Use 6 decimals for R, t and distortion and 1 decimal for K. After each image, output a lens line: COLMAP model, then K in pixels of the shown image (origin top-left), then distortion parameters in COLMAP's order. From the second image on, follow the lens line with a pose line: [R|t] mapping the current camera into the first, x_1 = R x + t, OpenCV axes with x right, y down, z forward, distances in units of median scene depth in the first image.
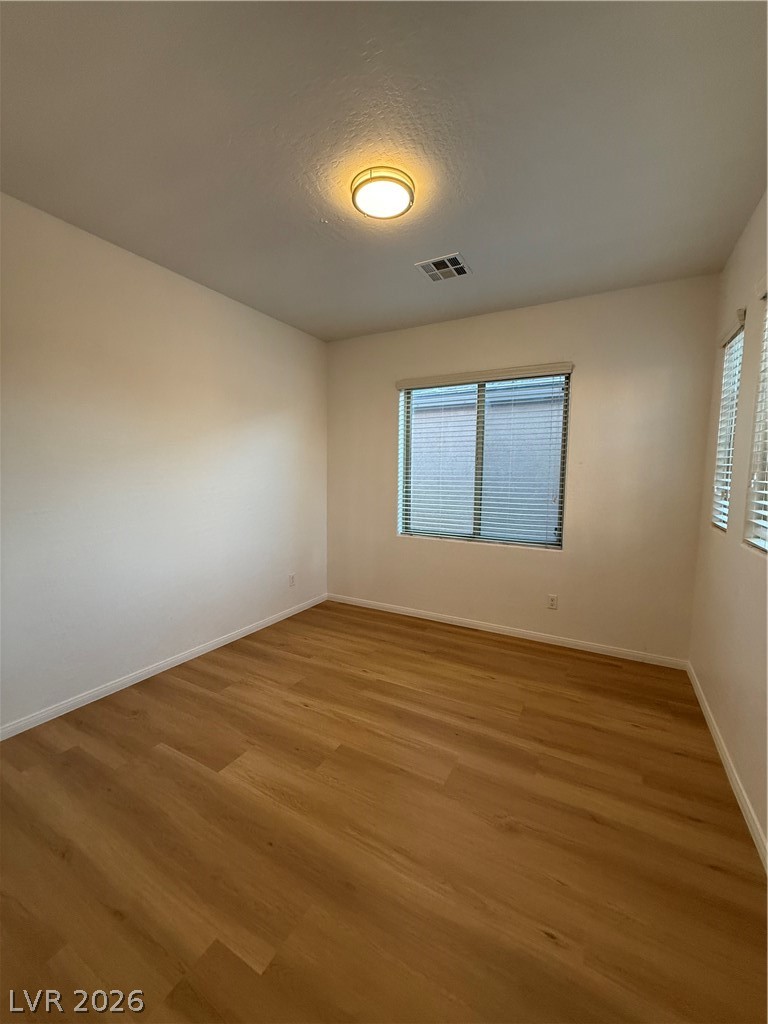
lens RADIAL K [[412.8, 0, 384.0], [0, 412.8, 512.0], [0, 0, 1]] dist [-0.001180, -0.000252]
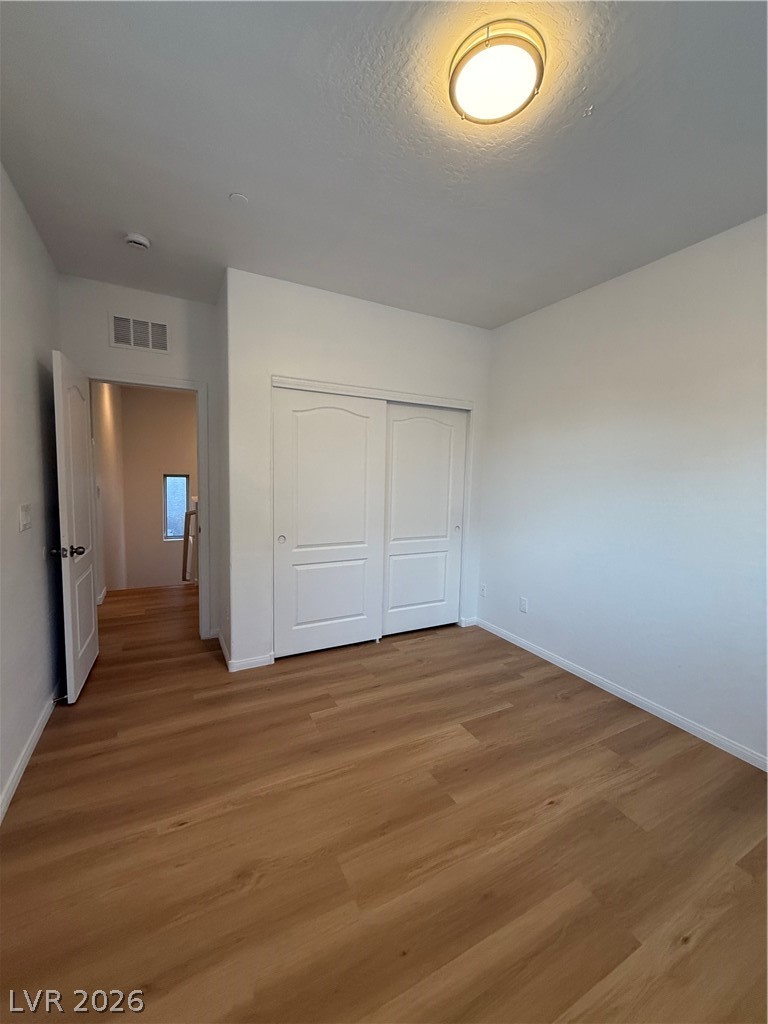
lens RADIAL K [[412.8, 0, 384.0], [0, 412.8, 512.0], [0, 0, 1]] dist [-0.001180, -0.000252]
pose [[-0.541240, 0.056451, -0.838971, 0.664399], [-0.113449, 0.983719, 0.139380, -0.130923], [0.833180, 0.170618, -0.526024, 1.241406]]
